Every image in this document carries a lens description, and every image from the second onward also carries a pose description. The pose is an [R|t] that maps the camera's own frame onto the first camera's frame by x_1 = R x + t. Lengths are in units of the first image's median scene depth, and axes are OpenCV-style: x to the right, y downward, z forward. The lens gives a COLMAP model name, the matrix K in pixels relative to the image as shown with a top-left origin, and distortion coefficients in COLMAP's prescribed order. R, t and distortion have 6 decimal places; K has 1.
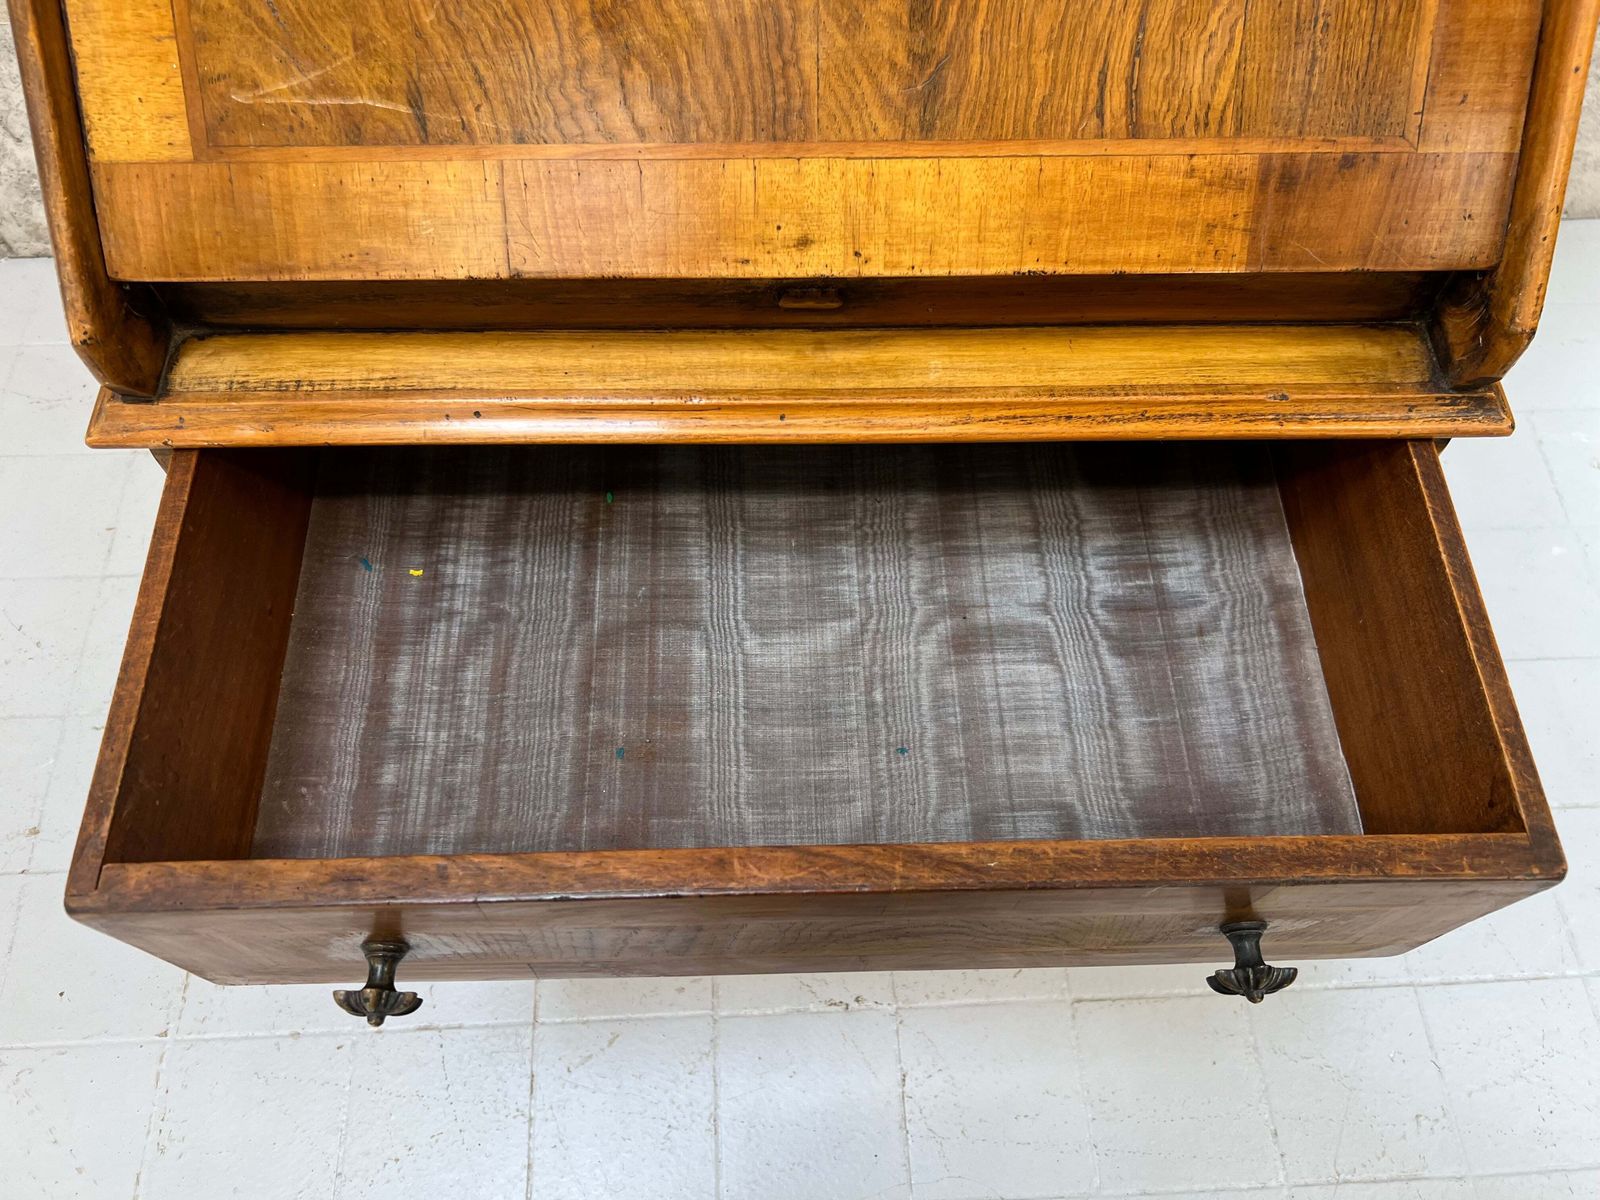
lens RADIAL K [[1210.7, 0, 791.6], [0, 1210.7, 615.4], [0, 0, 1]] dist [0.048967, -0.058141]
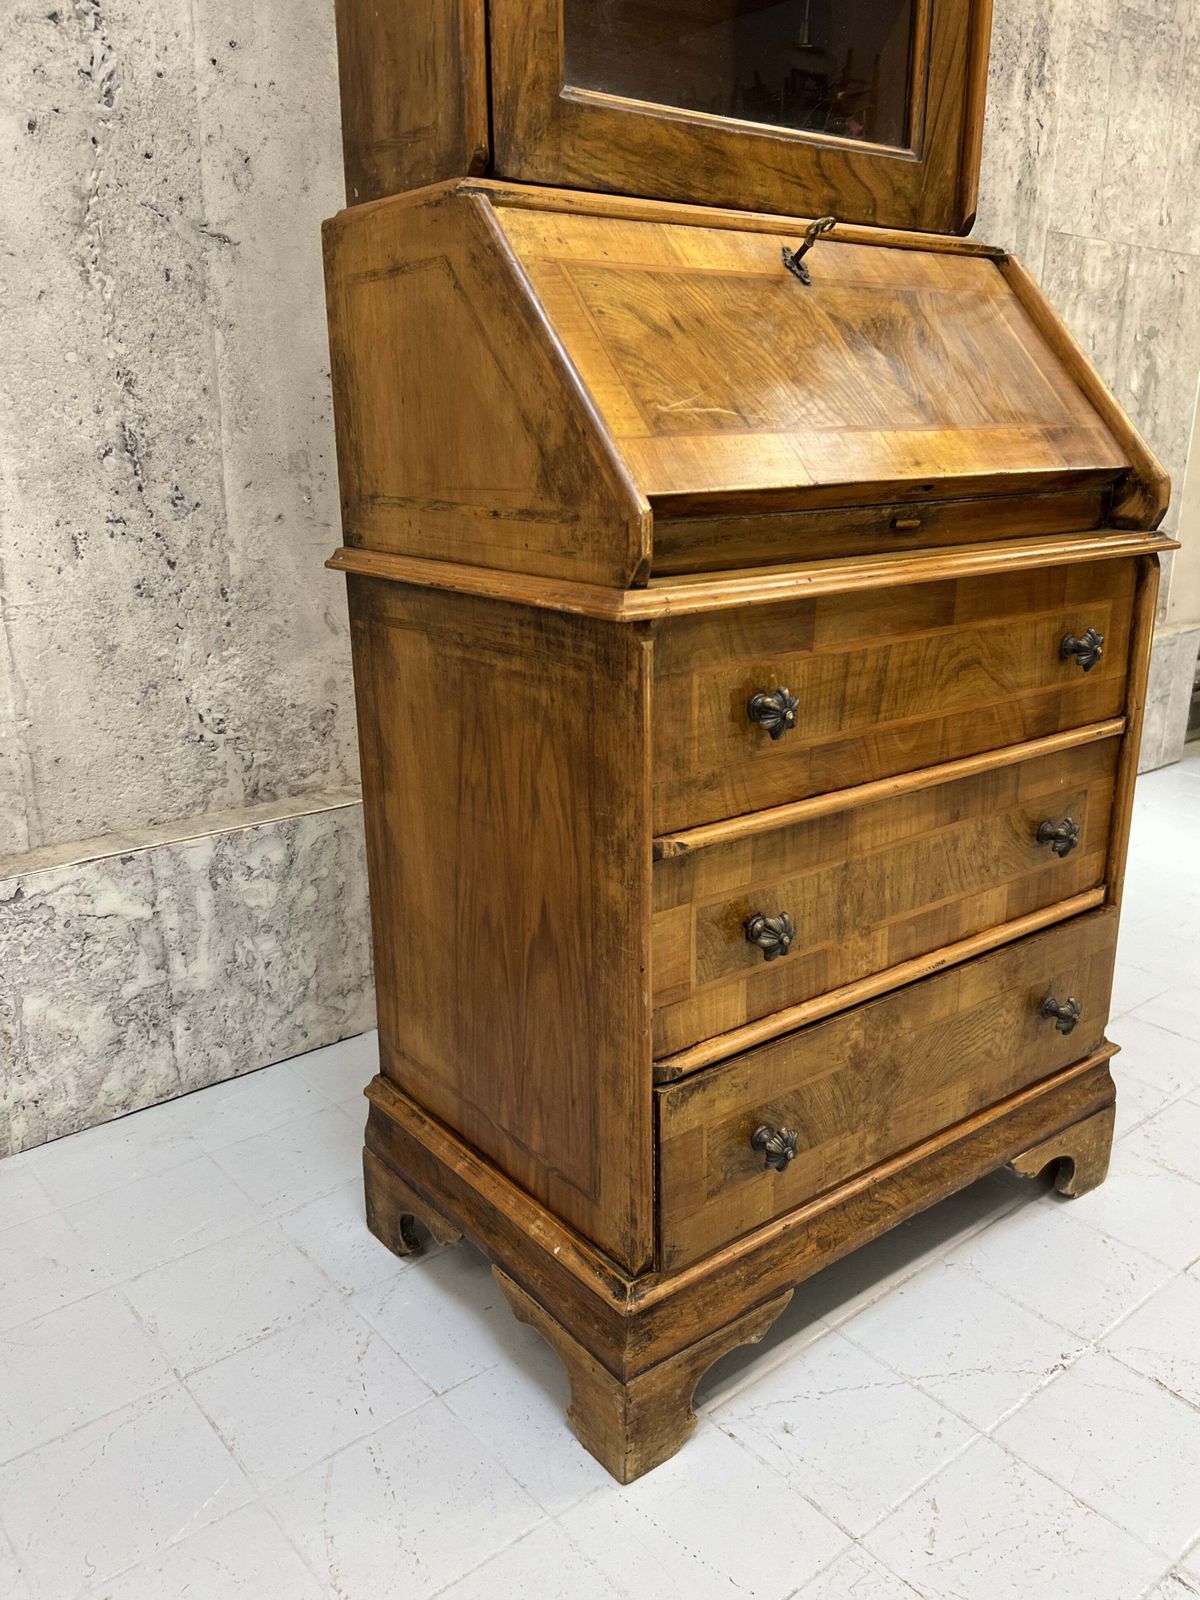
lens RADIAL K [[1250.5, 0, 618.4], [0, 1250.5, 806.0], [0, 0, 1]] dist [0.036428, -0.041403]
pose [[0.796216, -0.194204, 0.572996, -1.534461], [0.541377, 0.651501, -0.531467, 0.794004], [-0.270095, 0.733370, 0.623873, 0.316781]]
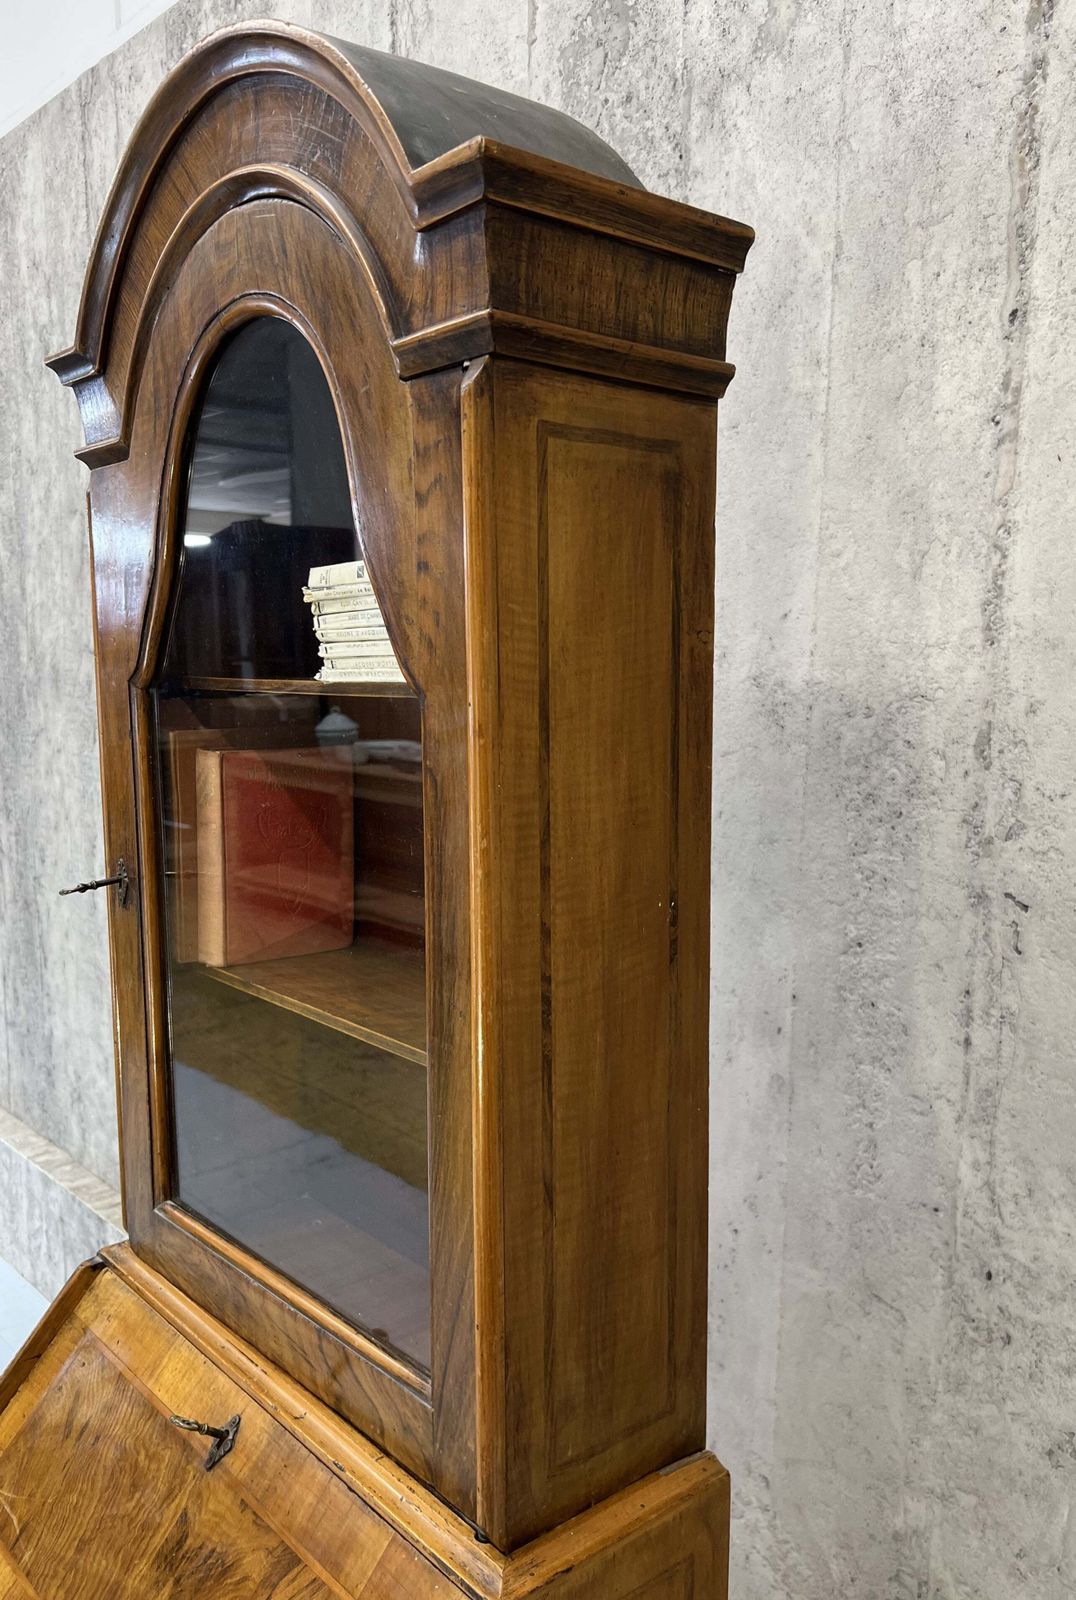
lens RADIAL K [[1280.2, 0, 552.4], [0, 1280.2, 820.7], [0, 0, 1]] dist [0.038261, -0.045007]
pose [[0.635633, 0.084079, -0.767399, 1.731772], [-0.679223, 0.533367, -0.504159, -0.543299], [0.366916, 0.841695, 0.396134, -0.505223]]
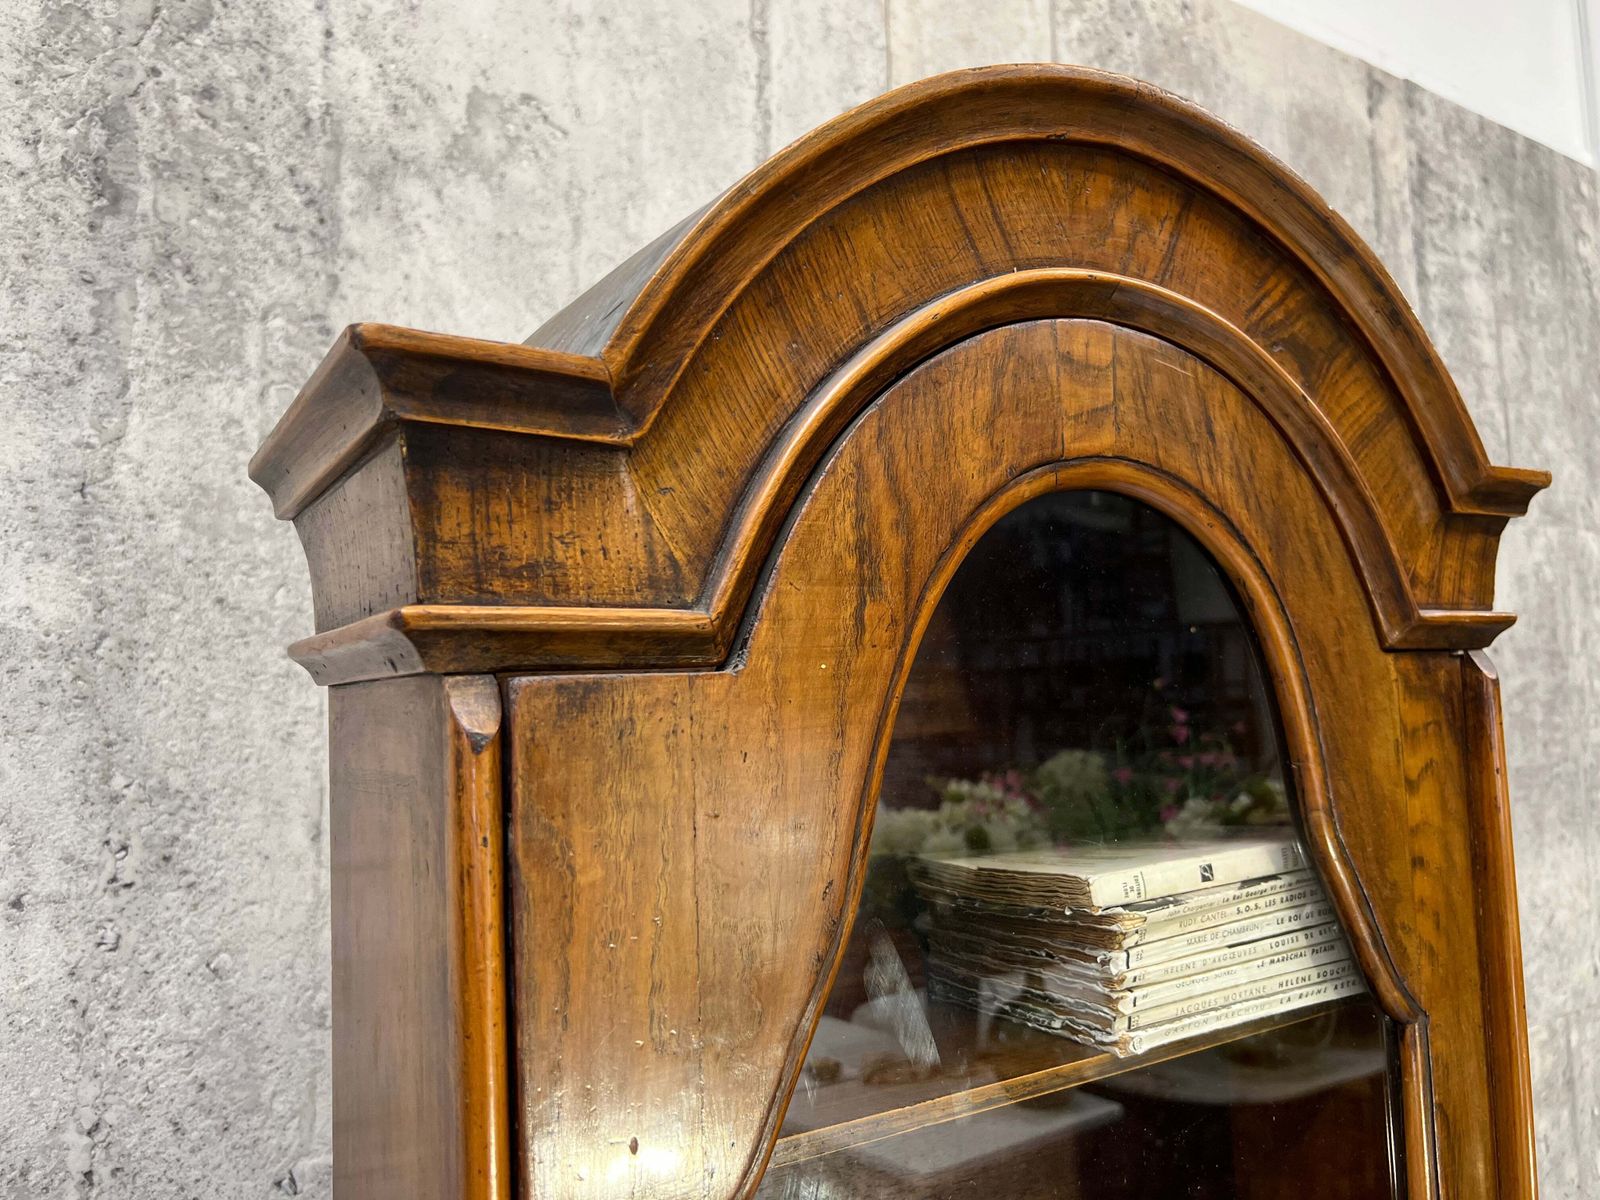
lens RADIAL K [[1210.7, 0, 810.2], [0, 1210.7, 607.1], [0, 0, 1]] dist [0.048967, -0.058141]
pose [[0.852710, -0.006103, 0.522349, -0.720418], [0.483367, 0.388410, -0.784535, -0.792166], [-0.198098, 0.921467, 0.334151, -0.742727]]
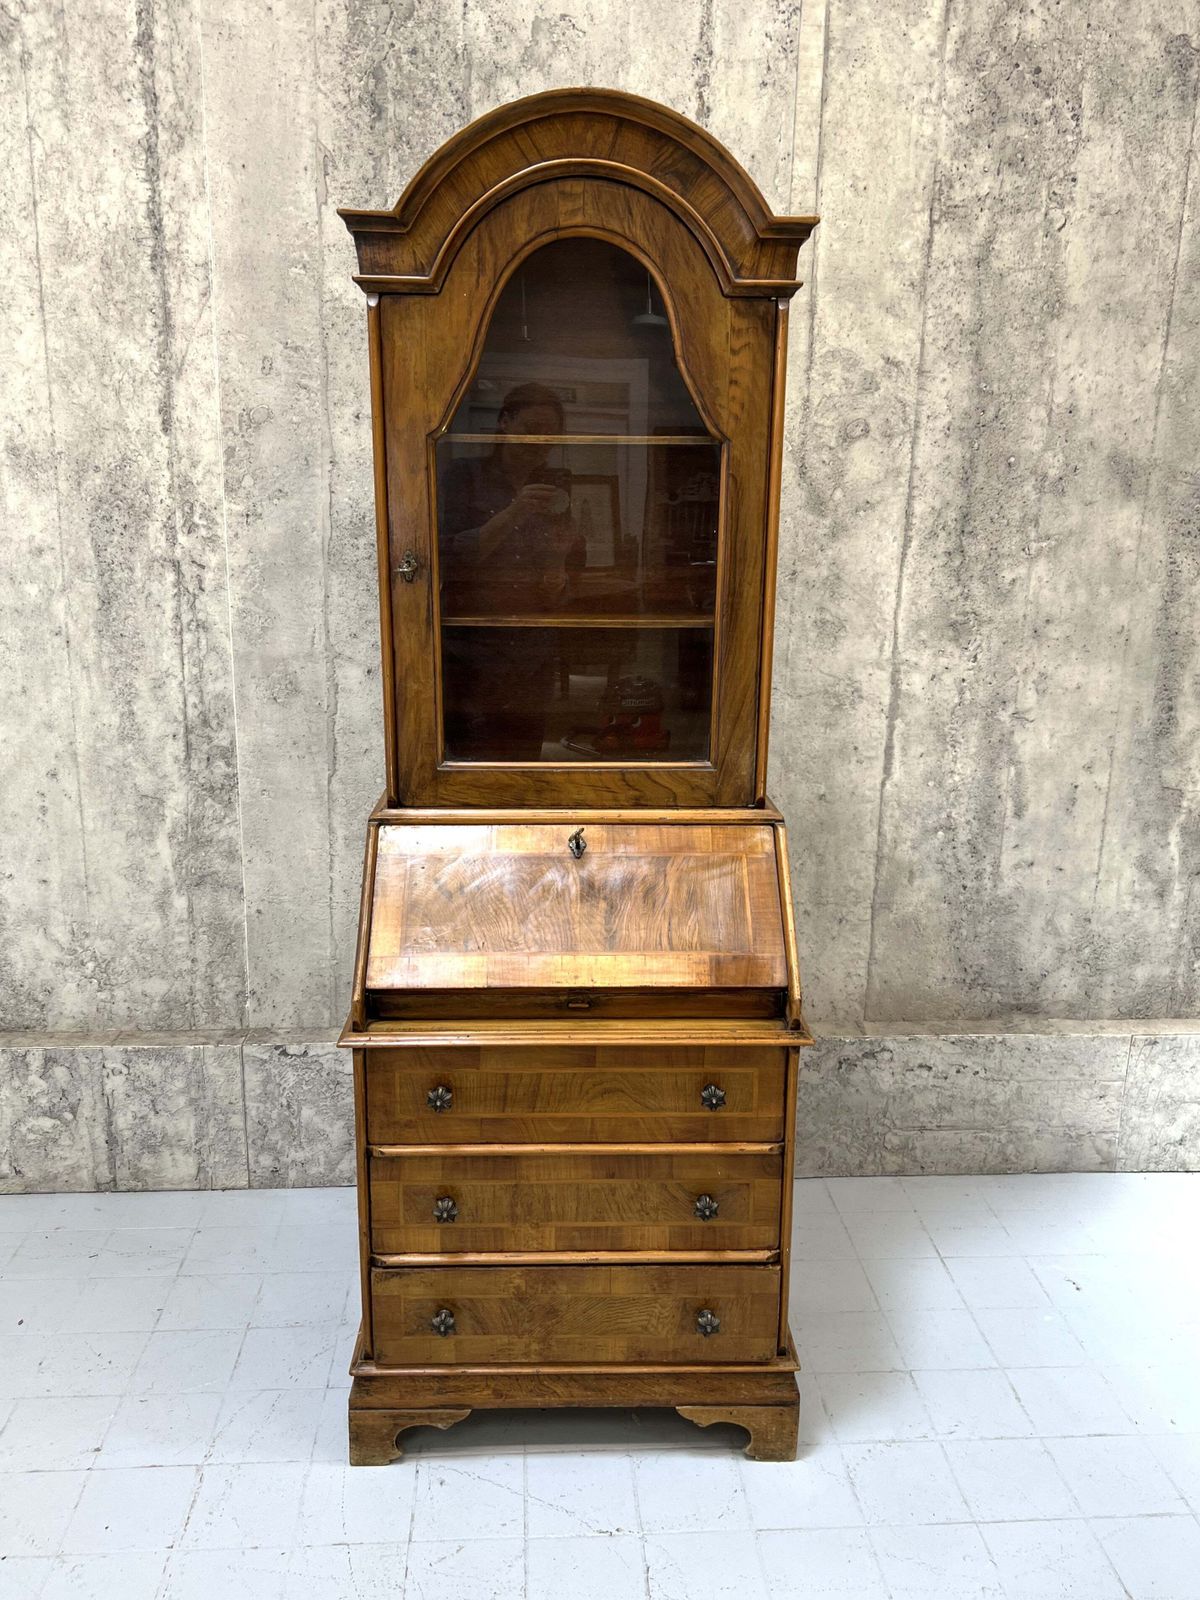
lens RADIAL K [[1288.0, 0, 602.2], [0, 1288.0, 809.0], [0, 0, 1]] dist [0.032686, -0.030985]
pose [[0.999882, -0.005589, 0.014294, 0.034310], [0.014382, 0.666359, -0.745492, 2.000521], [-0.005359, 0.745610, 0.666361, -1.679022]]
